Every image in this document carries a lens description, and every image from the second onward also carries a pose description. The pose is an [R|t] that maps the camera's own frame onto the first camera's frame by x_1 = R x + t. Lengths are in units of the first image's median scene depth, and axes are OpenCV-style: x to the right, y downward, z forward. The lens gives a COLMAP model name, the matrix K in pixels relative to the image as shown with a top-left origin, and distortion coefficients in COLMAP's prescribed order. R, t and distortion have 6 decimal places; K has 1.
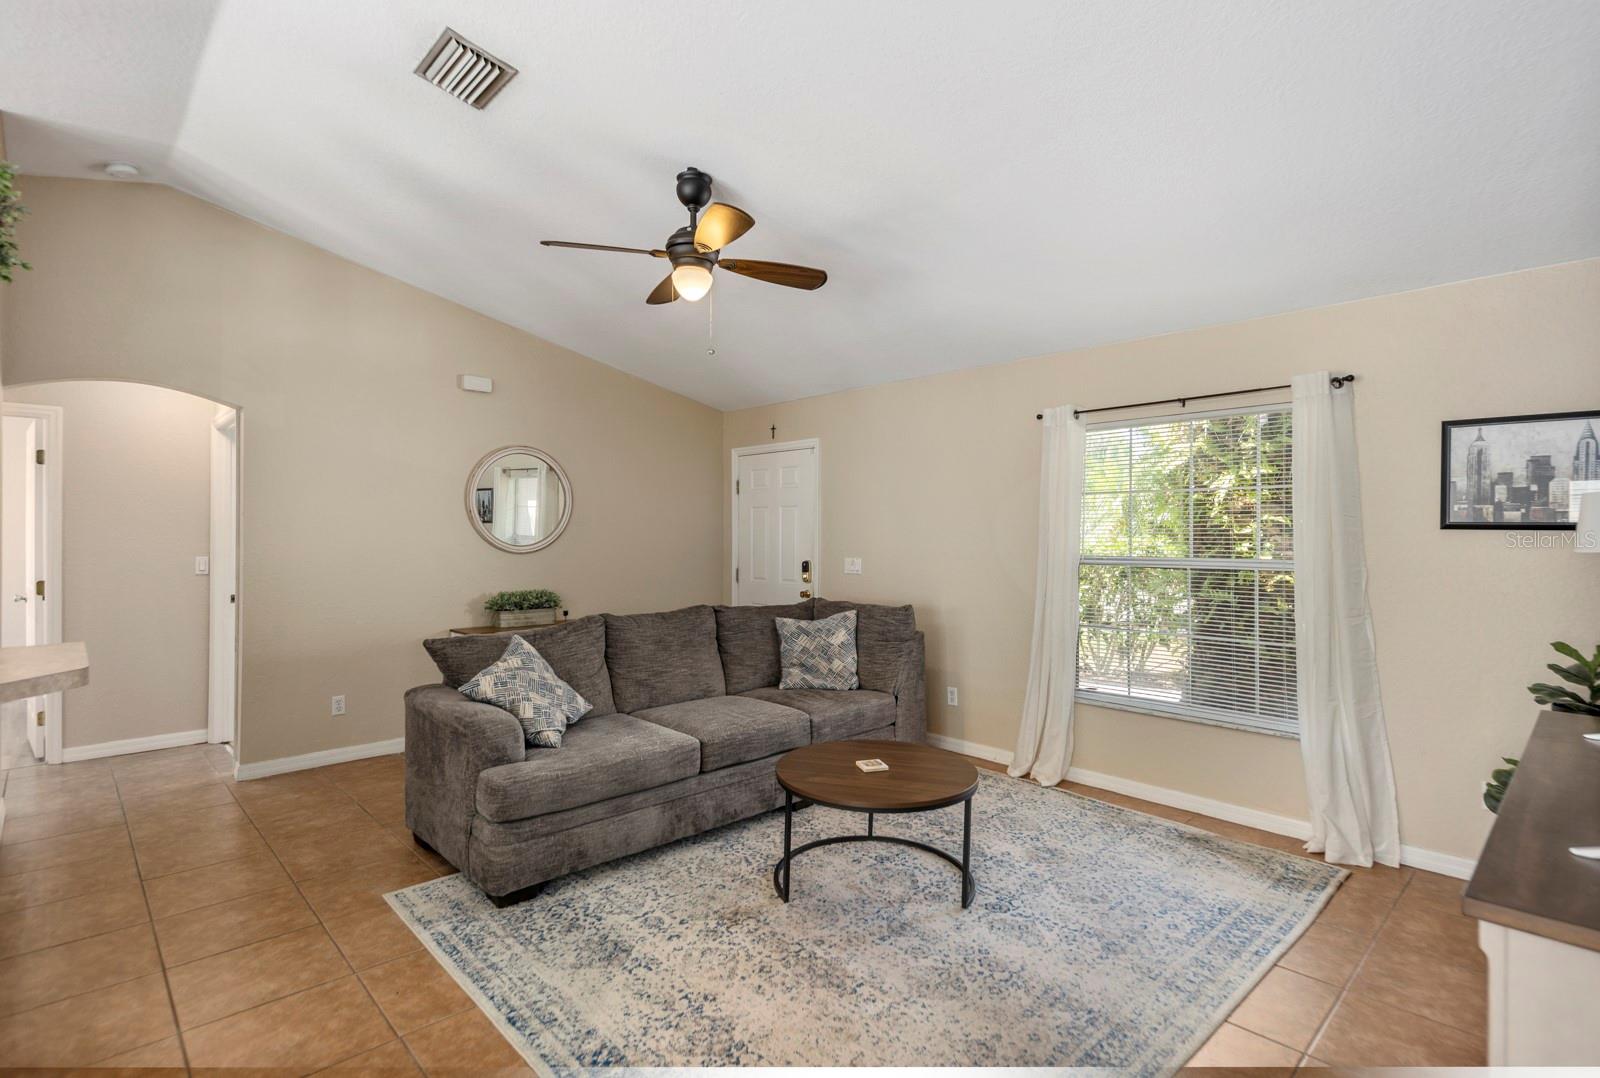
lens RADIAL K [[772.5, 0, 807.2], [0, 772.5, 535.8], [0, 0, 1]] dist [0.004696, 0.000387]
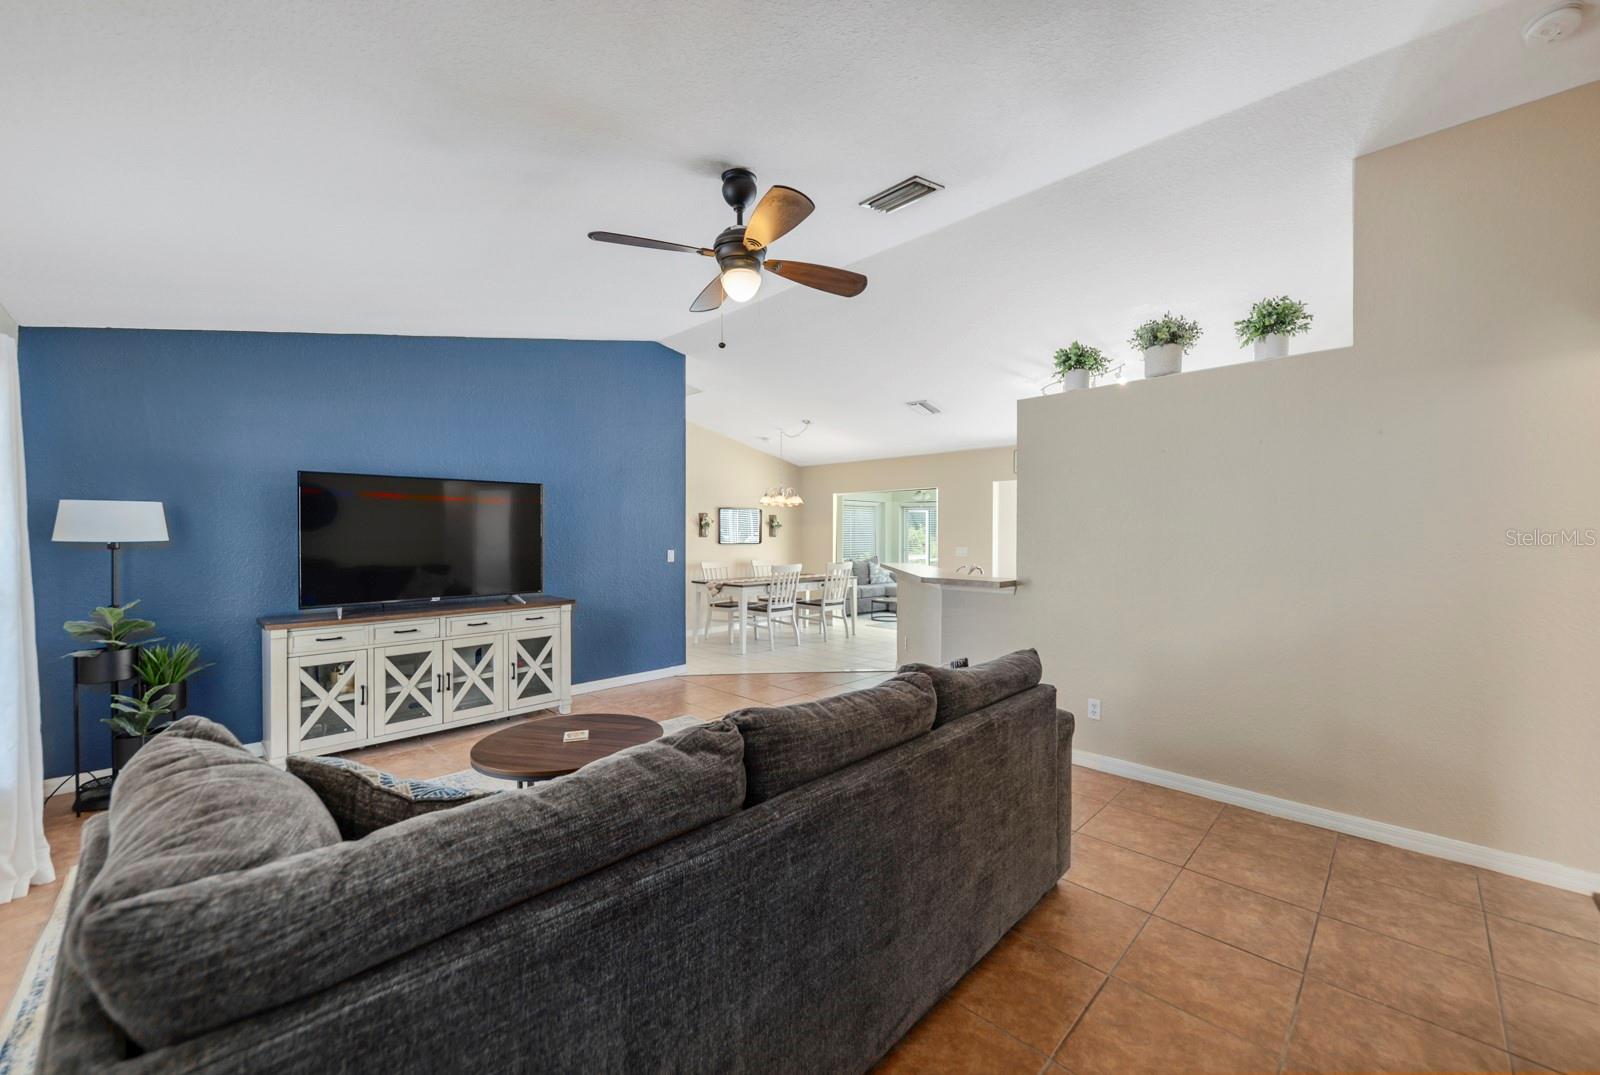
lens RADIAL K [[632.3, 0, 801.8], [0, 632.3, 527.4], [0, 0, 1]] dist [0.037783, -0.015635]
pose [[-0.999577, -0.003426, -0.028885, -0.193788], [-0.003161, 0.999953, -0.009208, 0.000768], [0.028915, -0.009113, -0.999540, 1.847774]]
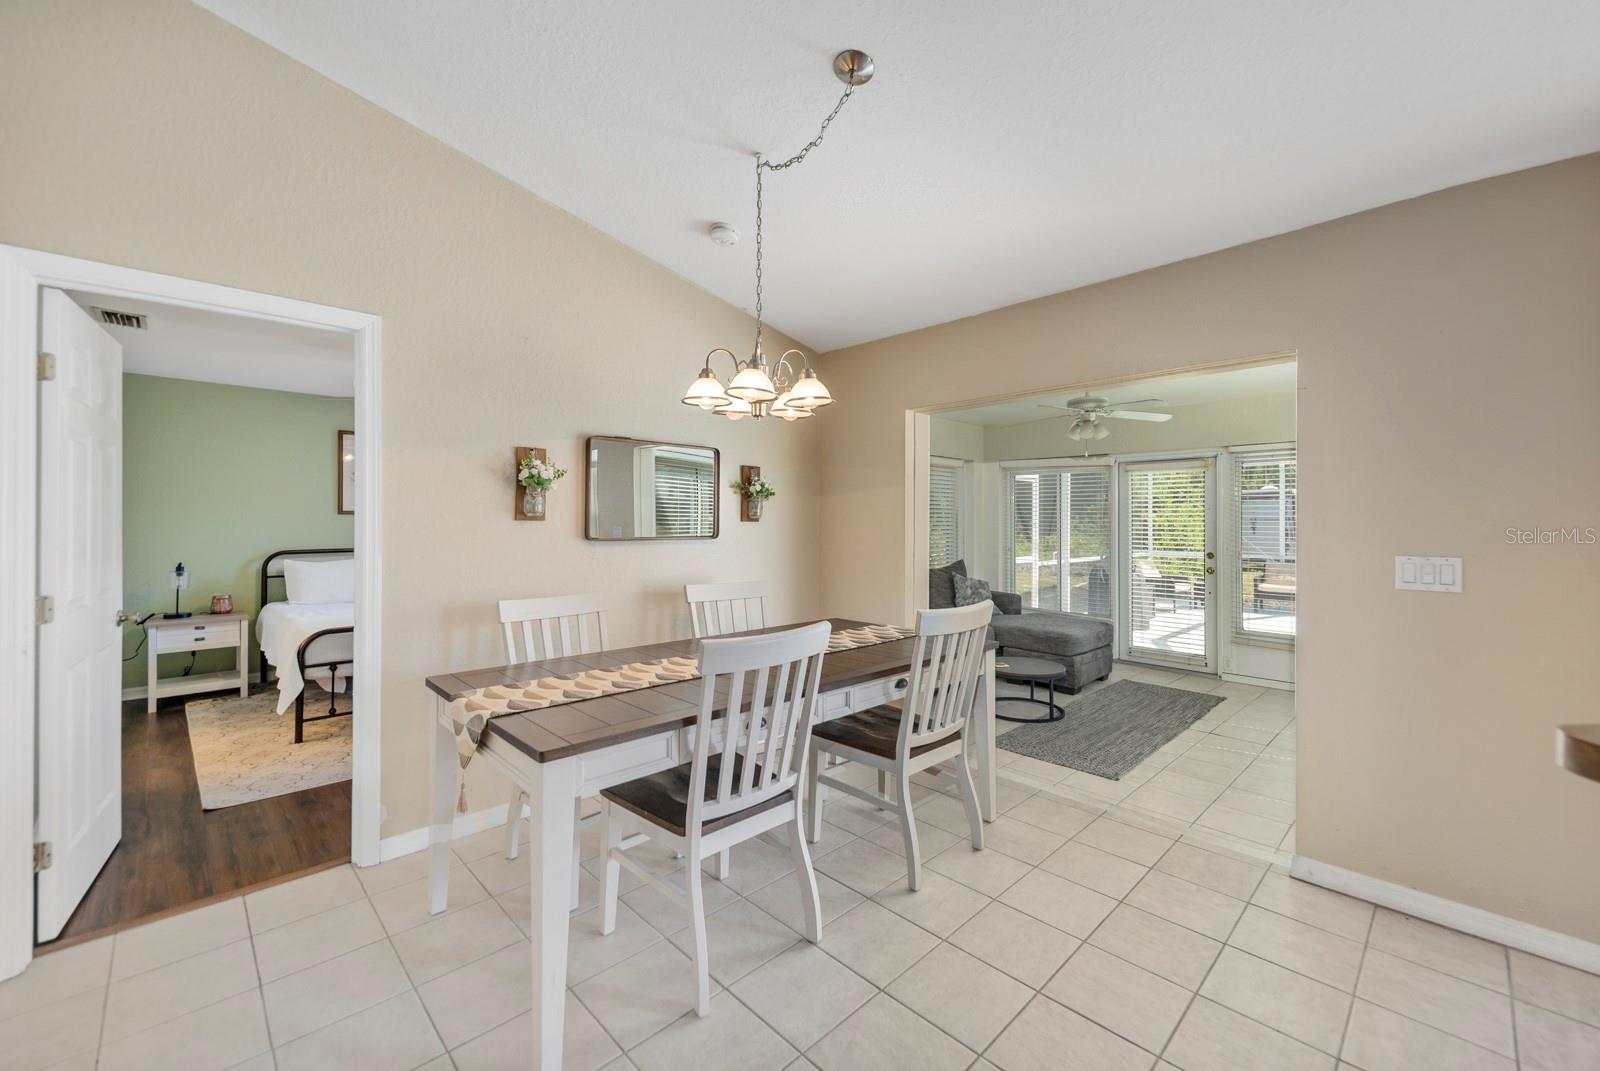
lens RADIAL K [[632.3, 0, 801.8], [0, 632.3, 525.4], [0, 0, 1]] dist [0.037783, -0.015635]
pose [[-0.999977, -0.004666, -0.004953, -0.232099], [-0.004682, 0.999984, 0.003156, 0.020681], [0.004938, 0.003179, -0.999983, 0.088395]]
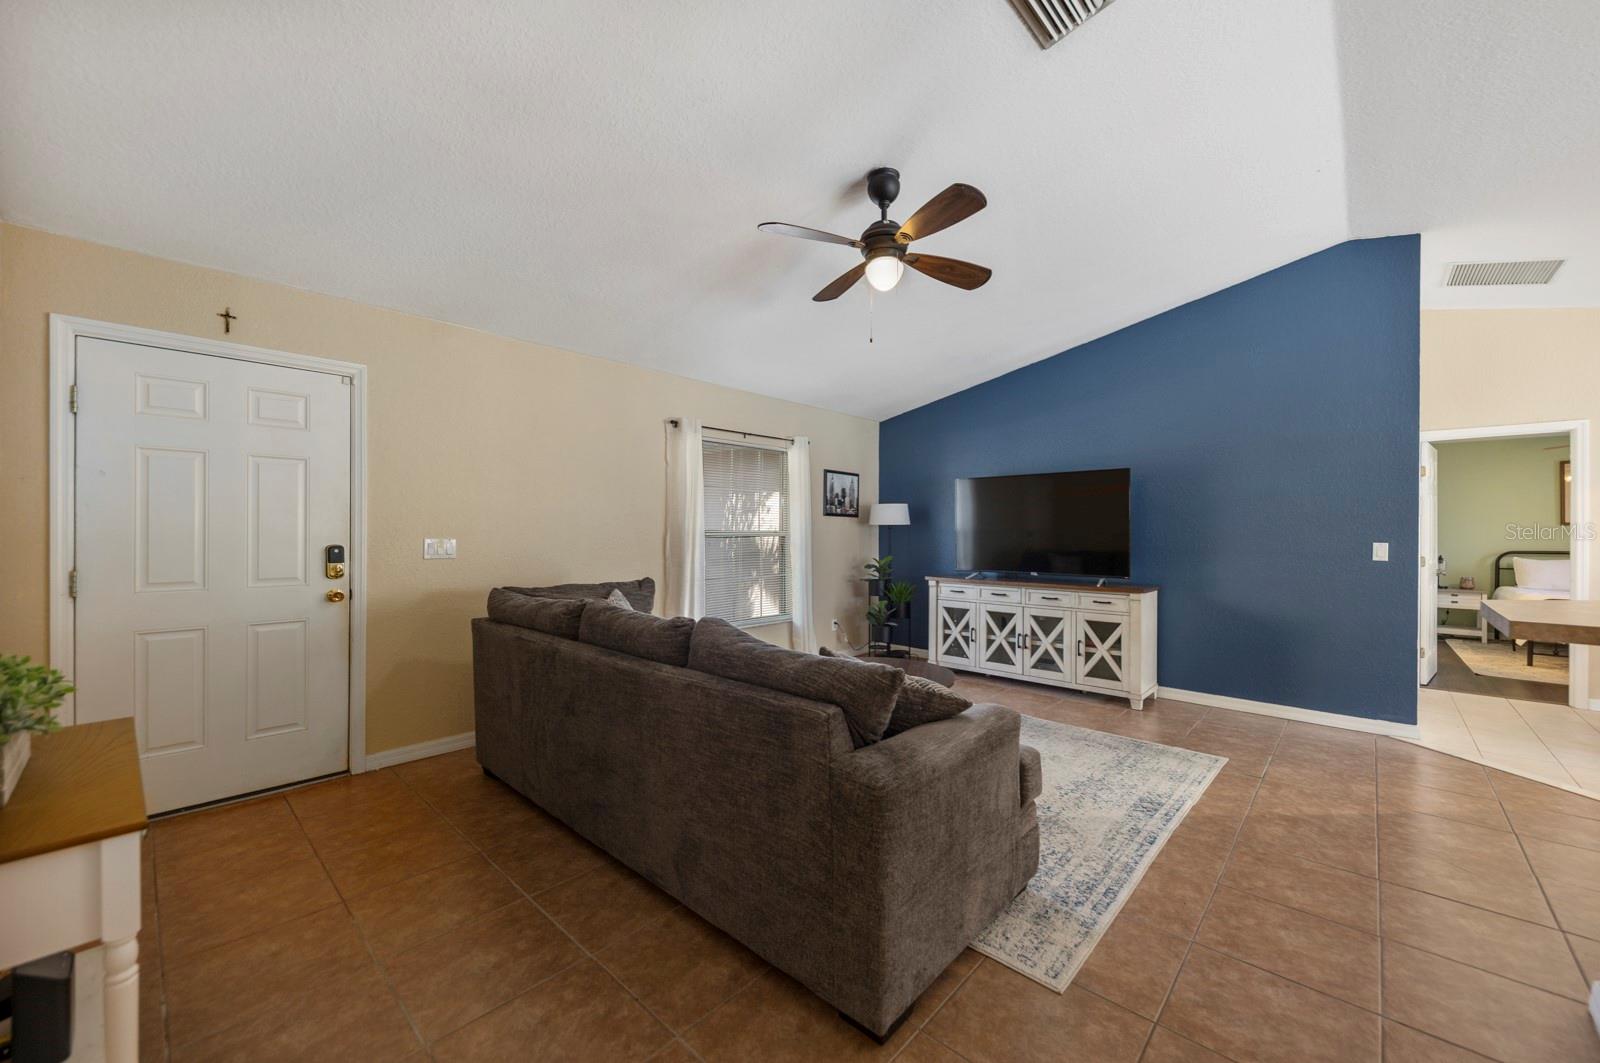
lens RADIAL K [[616.4, 0, 796.4], [0, 616.4, 524.8], [0, 0, 1]] dist [-0.002359, -0.000780]
pose [[-0.055095, 0.007122, 0.998456, -1.005383], [-0.006388, 0.999952, -0.007486, 0.033064], [-0.998461, -0.006791, -0.055047, 1.163349]]
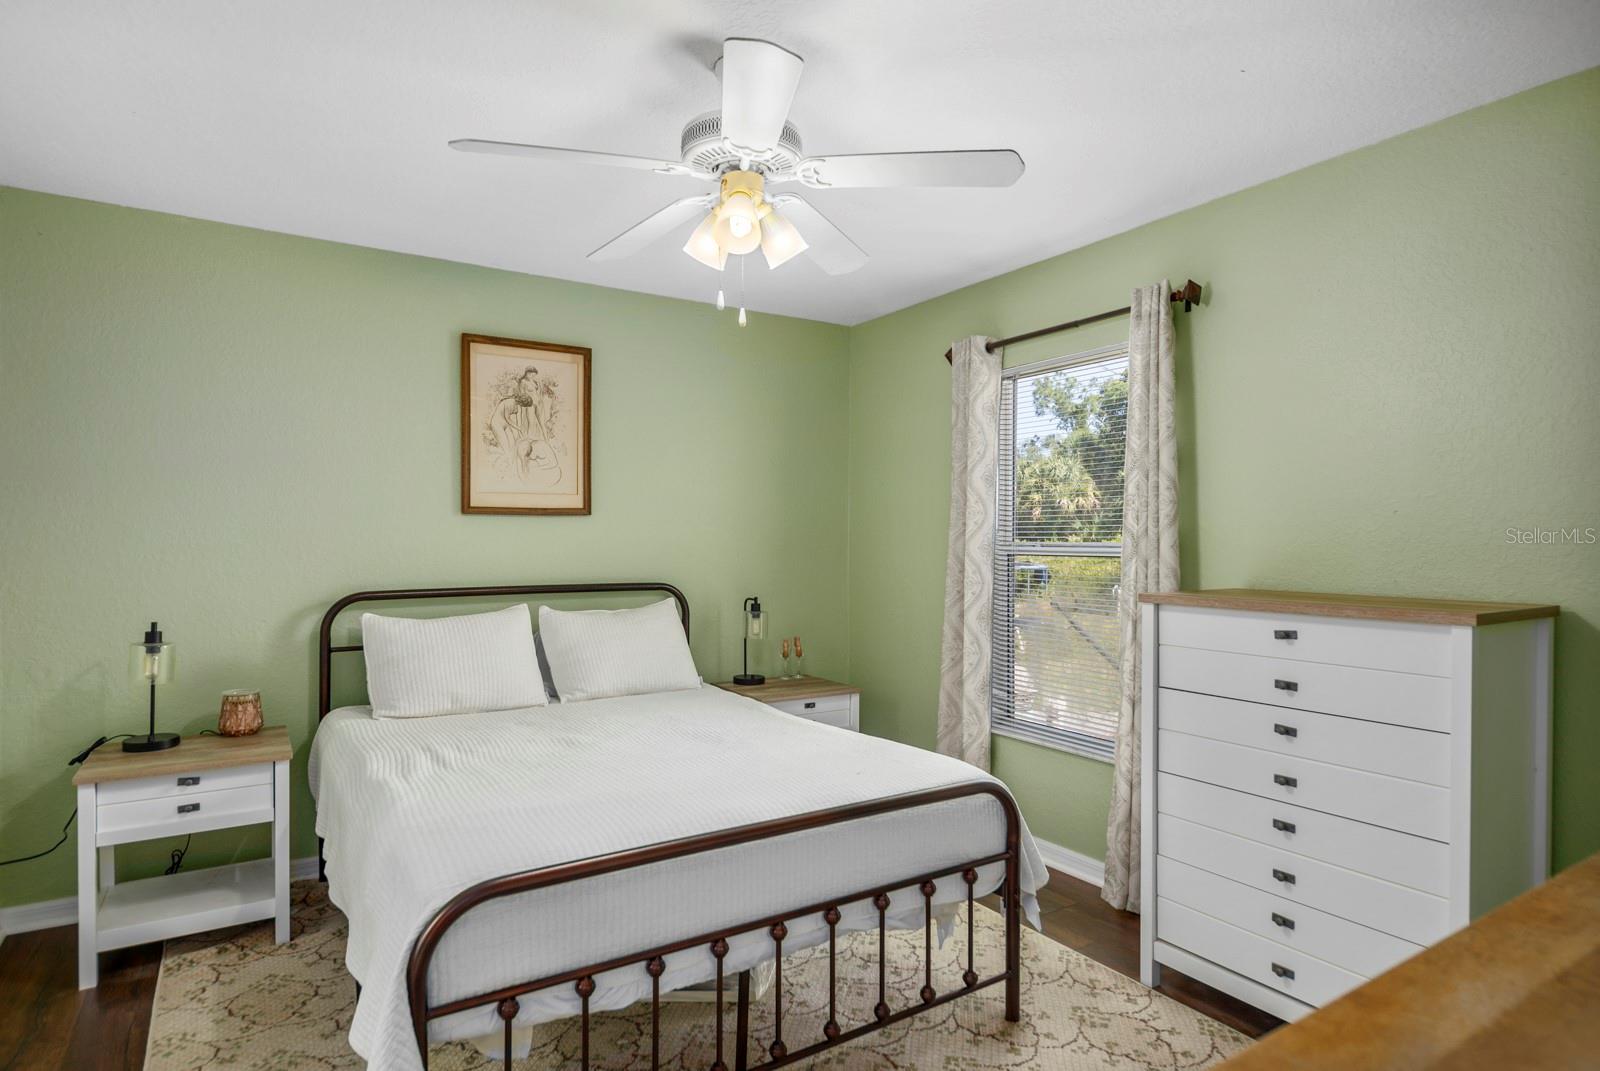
lens RADIAL K [[830.5, 0, 800.0], [0, 830.5, 535.5], [0, 0, 1]] dist [0.000767, 0.000639]
pose [[-0.983354, -0.003748, 0.181664, 0.392583], [-0.003749, 0.999993, 0.000336, 0.028528], [-0.181663, -0.000351, -0.983361, -0.686845]]
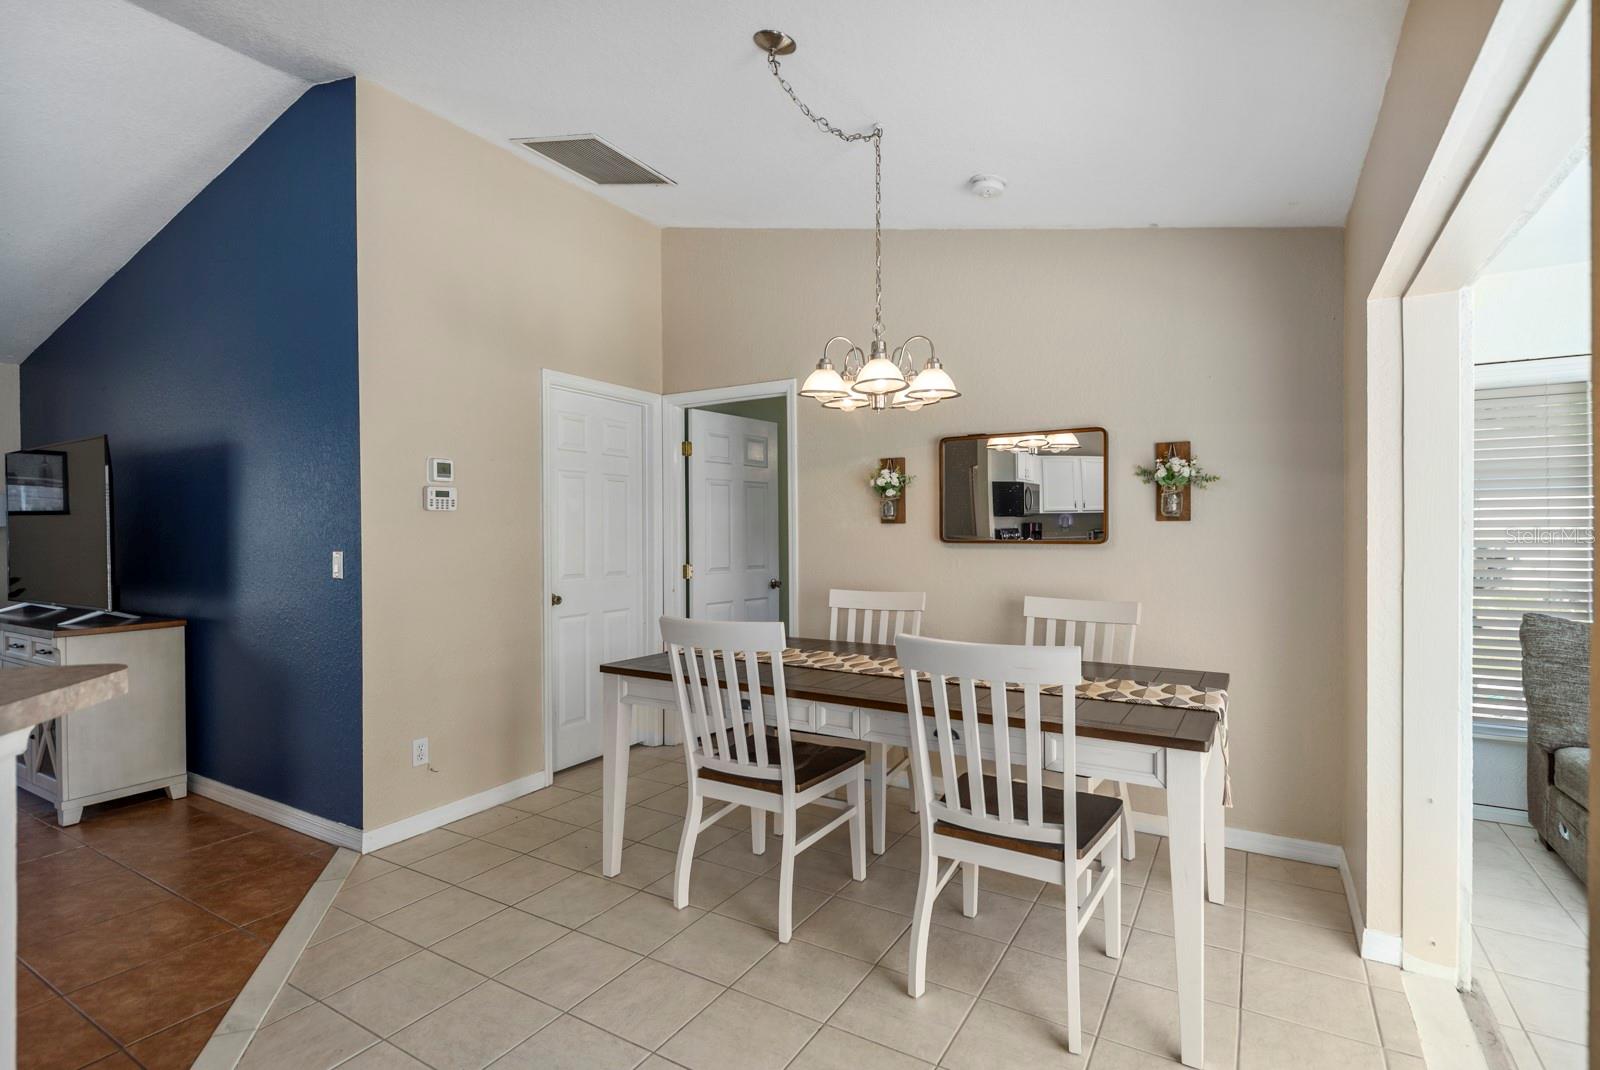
lens RADIAL K [[763.5, 0, 805.7], [0, 763.5, 535.0], [0, 0, 1]] dist [-0.003024, -0.000794]
pose [[-0.263814, -0.010915, 0.964512, -0.962208], [0.002922, 0.999922, 0.012115, 0.022254], [-0.964569, 0.006015, -0.263762, -0.352478]]
